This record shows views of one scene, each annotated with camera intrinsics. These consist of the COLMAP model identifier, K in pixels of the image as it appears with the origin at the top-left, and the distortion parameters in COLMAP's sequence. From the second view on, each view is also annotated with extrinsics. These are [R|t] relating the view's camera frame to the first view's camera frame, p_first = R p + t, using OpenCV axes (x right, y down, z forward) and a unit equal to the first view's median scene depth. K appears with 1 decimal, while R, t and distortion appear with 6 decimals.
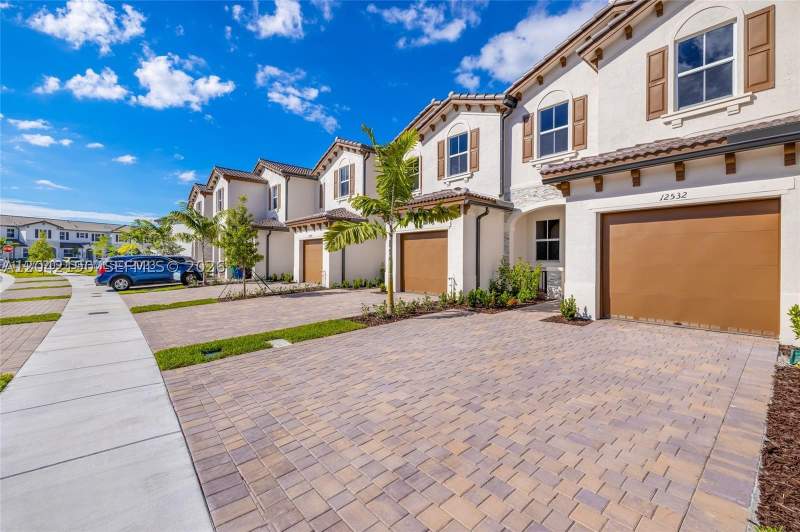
lens RADIAL K [[338.3, 0, 396.6], [0, 338.3, 261.6], [0, 0, 1]] dist [0.000208, -0.000058]
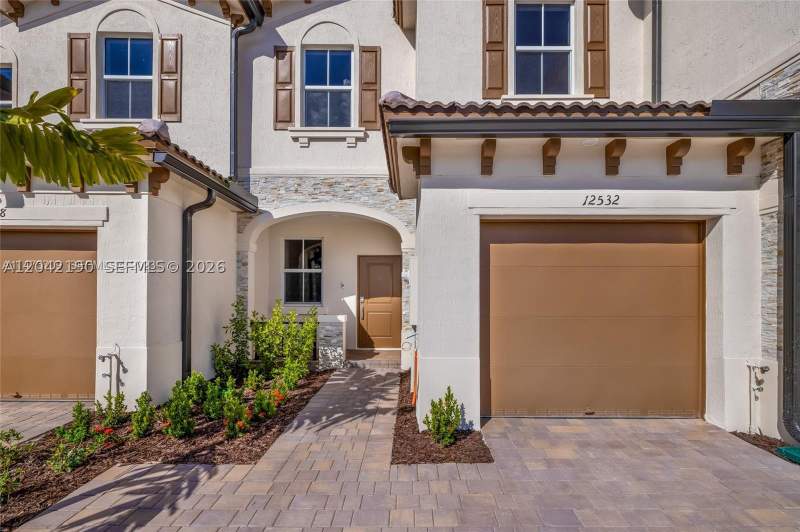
lens RADIAL K [[355.2, 0, 408.8], [0, 355.2, 295.3], [0, 0, 1]] dist [-0.001777, -0.000438]
pose [[0.649377, 0.000115, 0.760467, 0.078310], [0.004782, 0.999980, -0.004236, -0.015996], [-0.760452, 0.006387, 0.649363, 0.491301]]
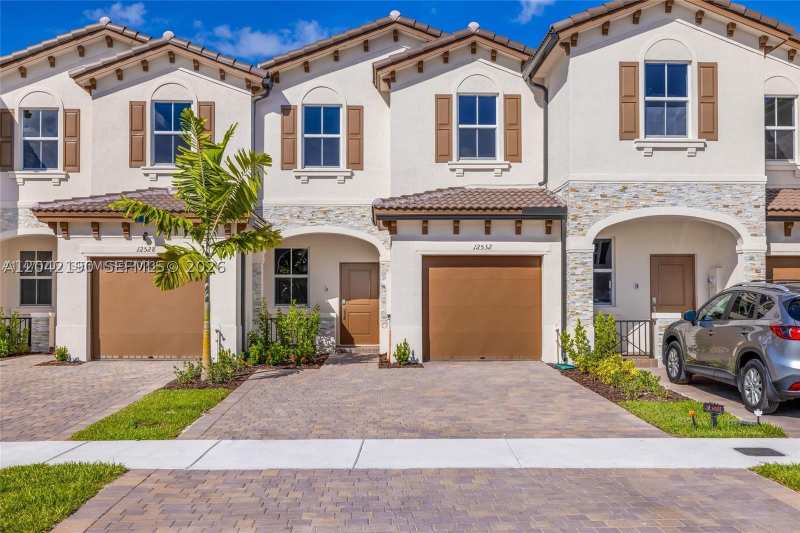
lens RADIAL K [[767.8, 0, 400.7], [0, 767.8, 305.4], [0, 0, 1]] dist [-0.009944, -0.011767]
pose [[0.632116, -0.001565, 0.774872, -0.800412], [0.007667, 0.999962, -0.004234, 0.008752], [-0.774836, 0.008617, 0.632104, -0.253151]]
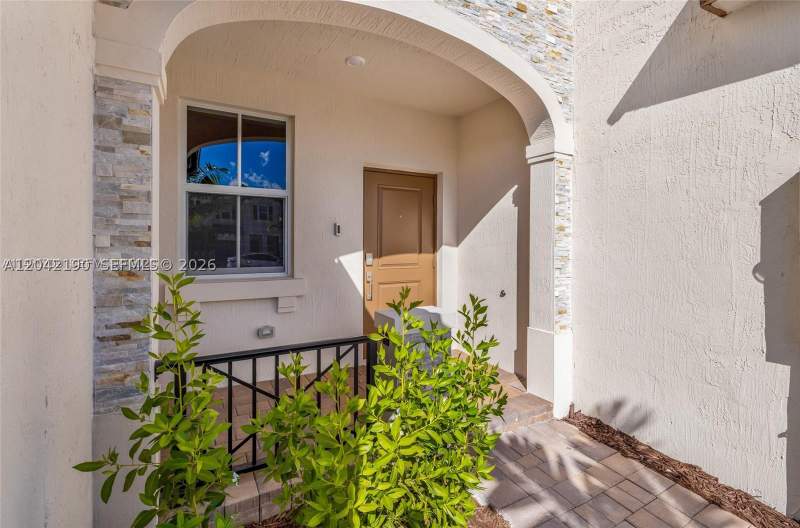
lens RADIAL K [[370.9, 0, 396.9], [0, 370.9, 241.9], [0, 0, 1]] dist [-0.000567, -0.000080]
pose [[0.210308, -0.001227, 0.977634, 0.235030], [-0.000549, 0.999999, 0.001373, -0.030050], [-0.977635, -0.000825, 0.210307, 0.979069]]
